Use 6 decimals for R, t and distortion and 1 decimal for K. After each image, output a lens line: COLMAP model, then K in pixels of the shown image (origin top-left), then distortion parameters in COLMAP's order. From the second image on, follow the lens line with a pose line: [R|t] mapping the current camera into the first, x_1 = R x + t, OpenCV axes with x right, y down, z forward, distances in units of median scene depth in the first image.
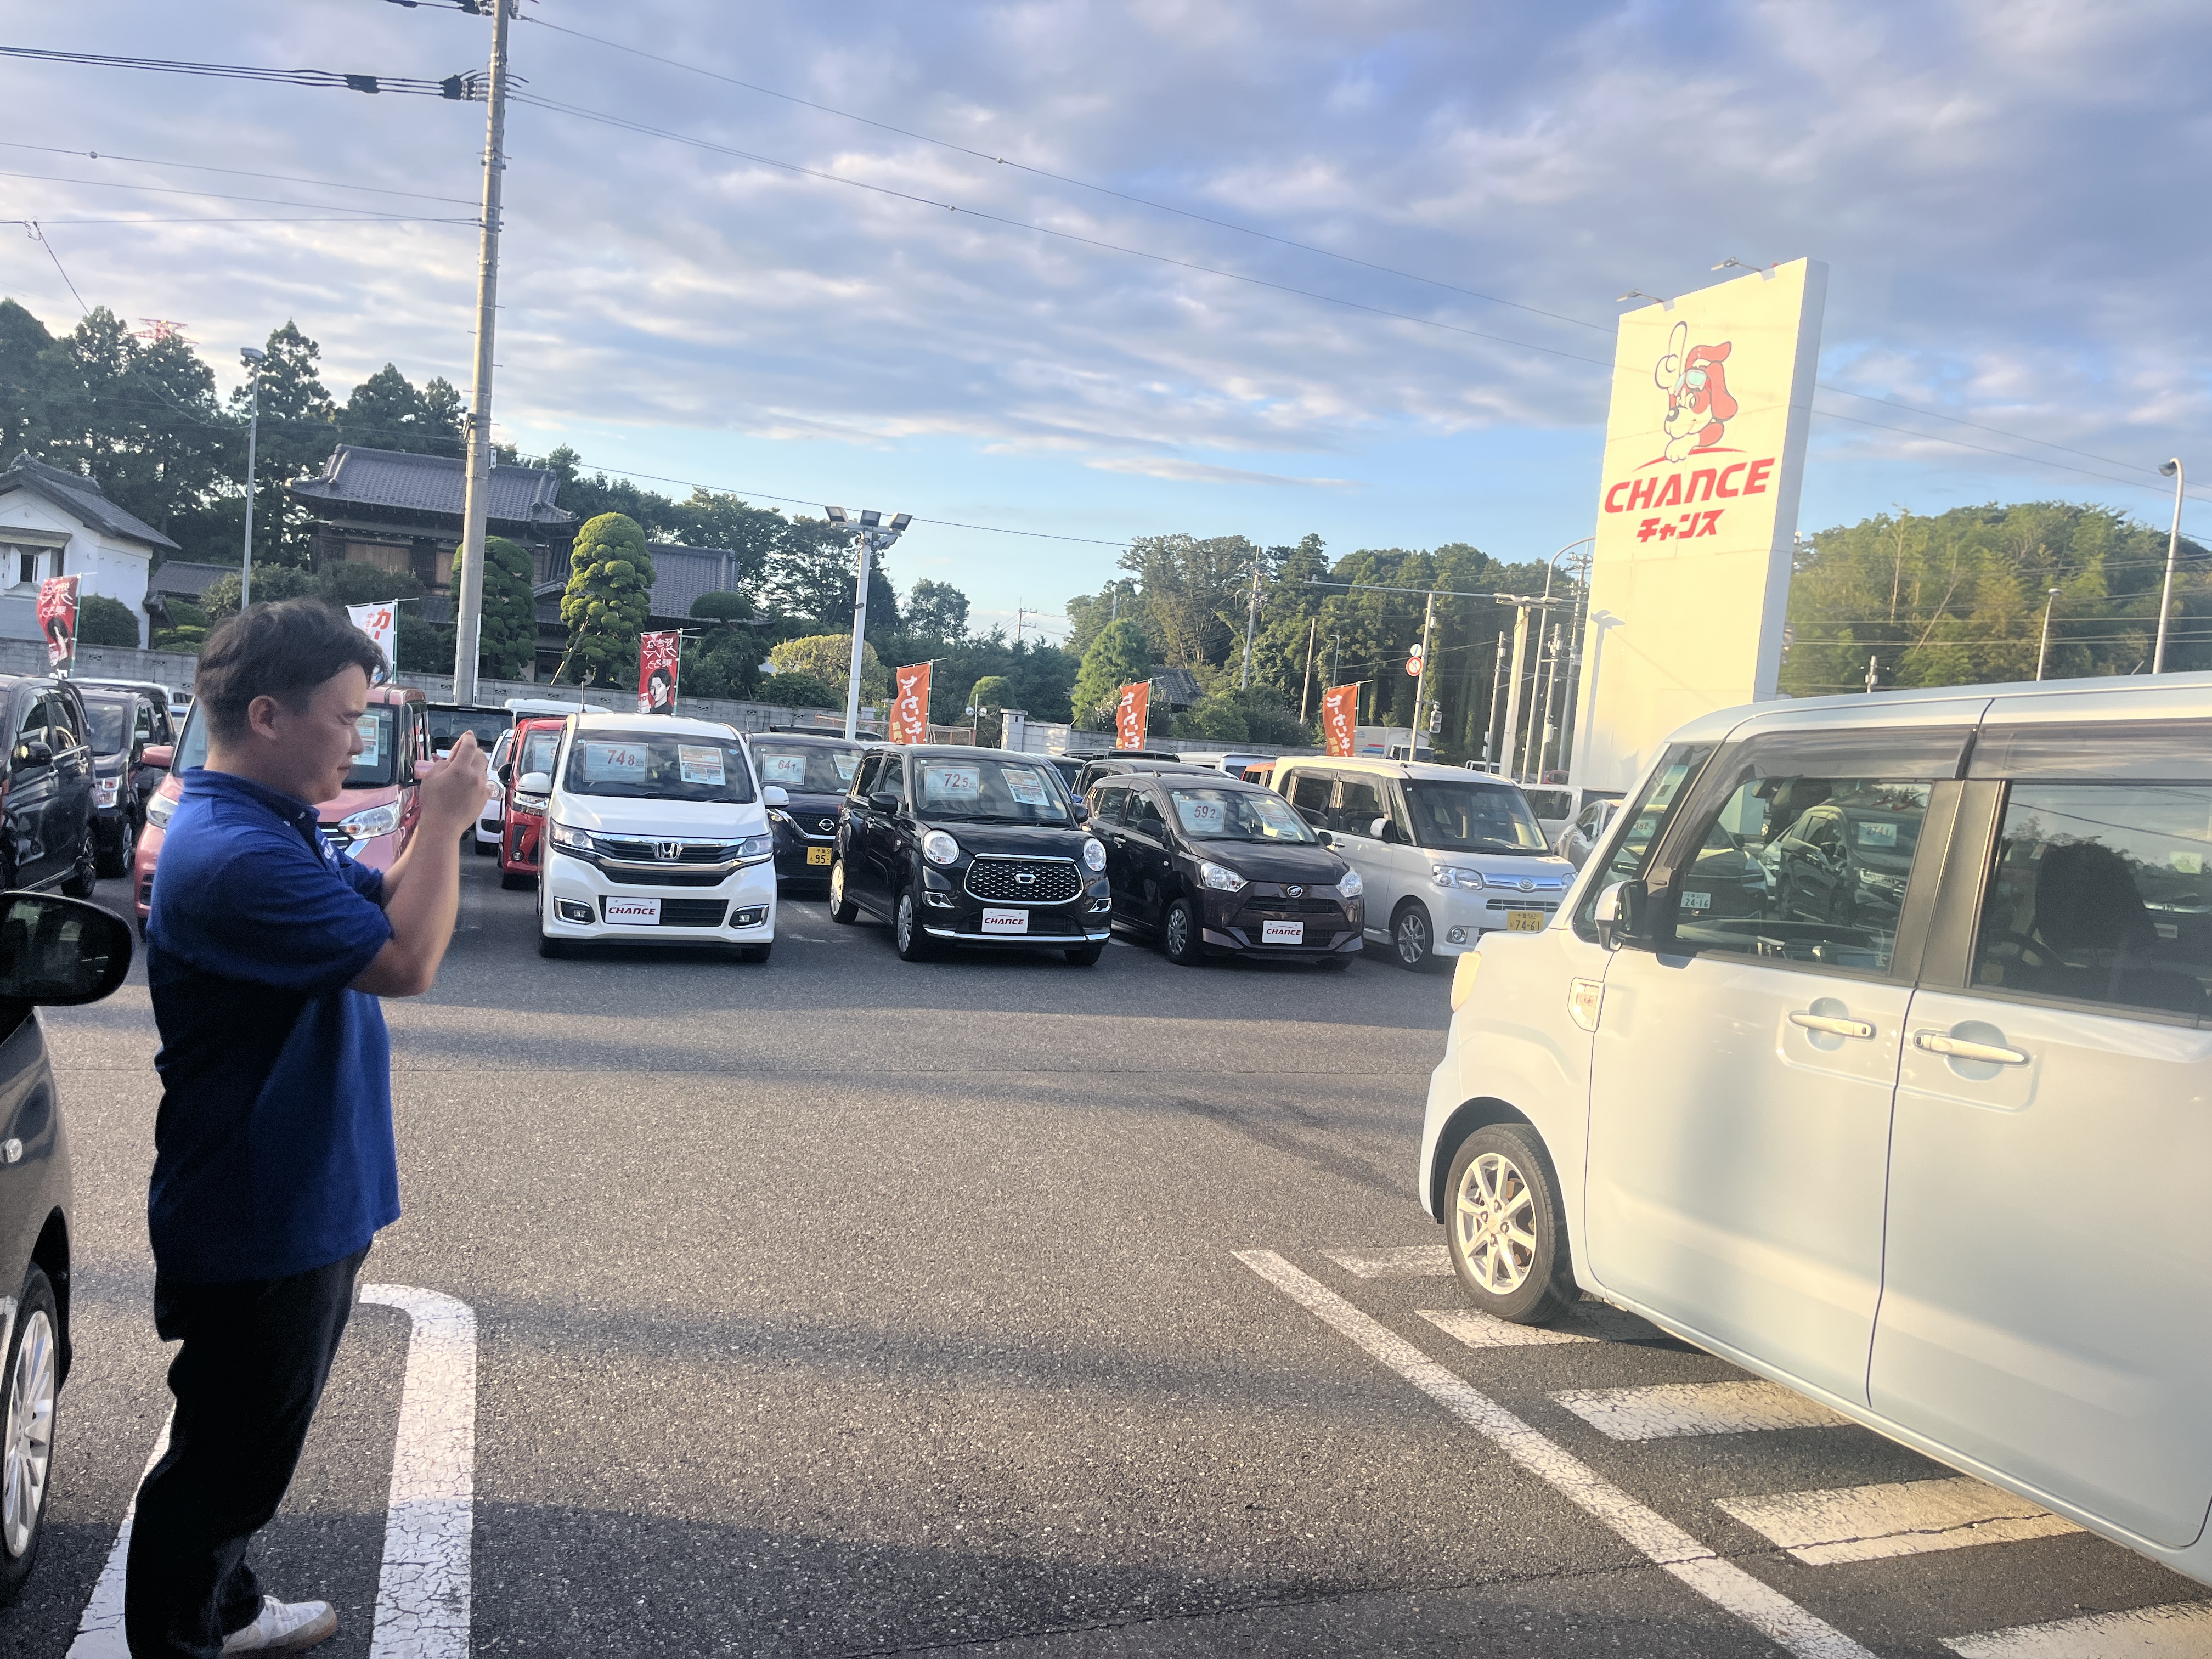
lens RADIAL K [[1667.5, 0, 1089.3], [0, 1667.5, 833.1], [0, 0, 1]] dist [0.042697, -0.002923]
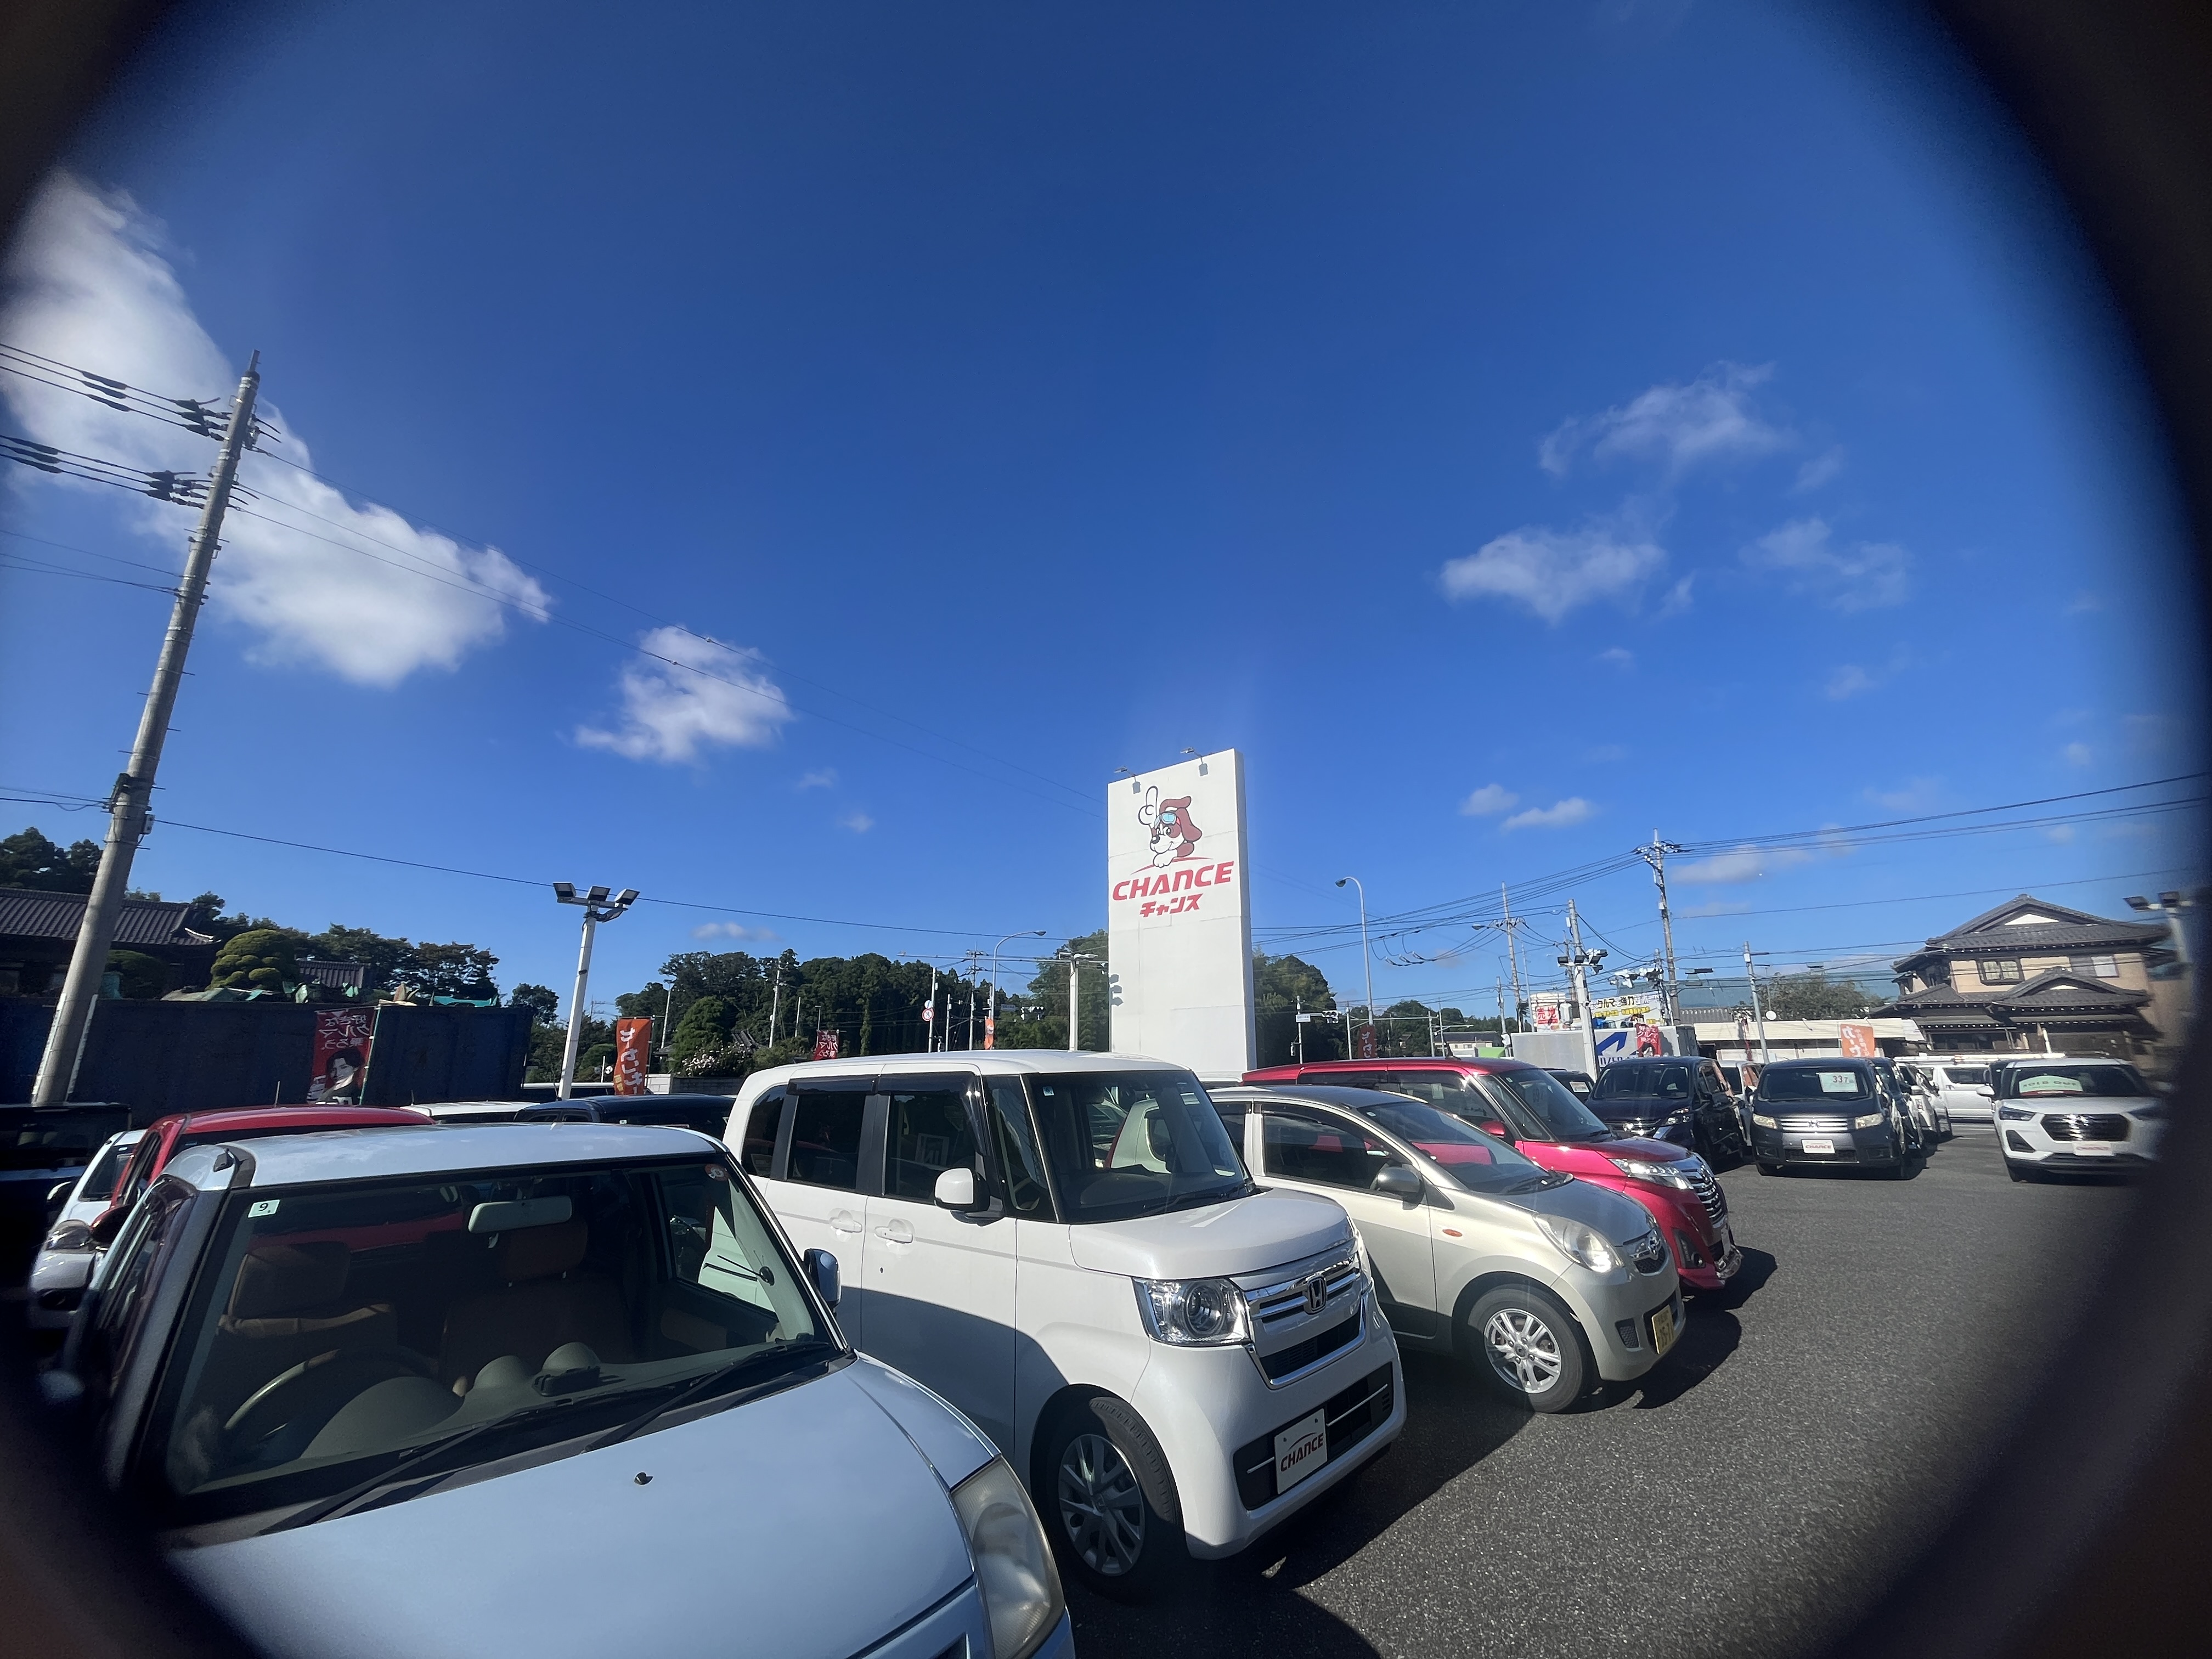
lens RADIAL K [[895.4, 0, 1102.3], [0, 895.4, 842.7], [0, 0, 1]] dist [-0.000979, -0.000365]
pose [[0.880992, 0.029264, 0.472225, -0.108104], [0.111167, 0.957341, -0.266722, -0.021212], [-0.459885, 0.287475, 0.840157, 0.301363]]
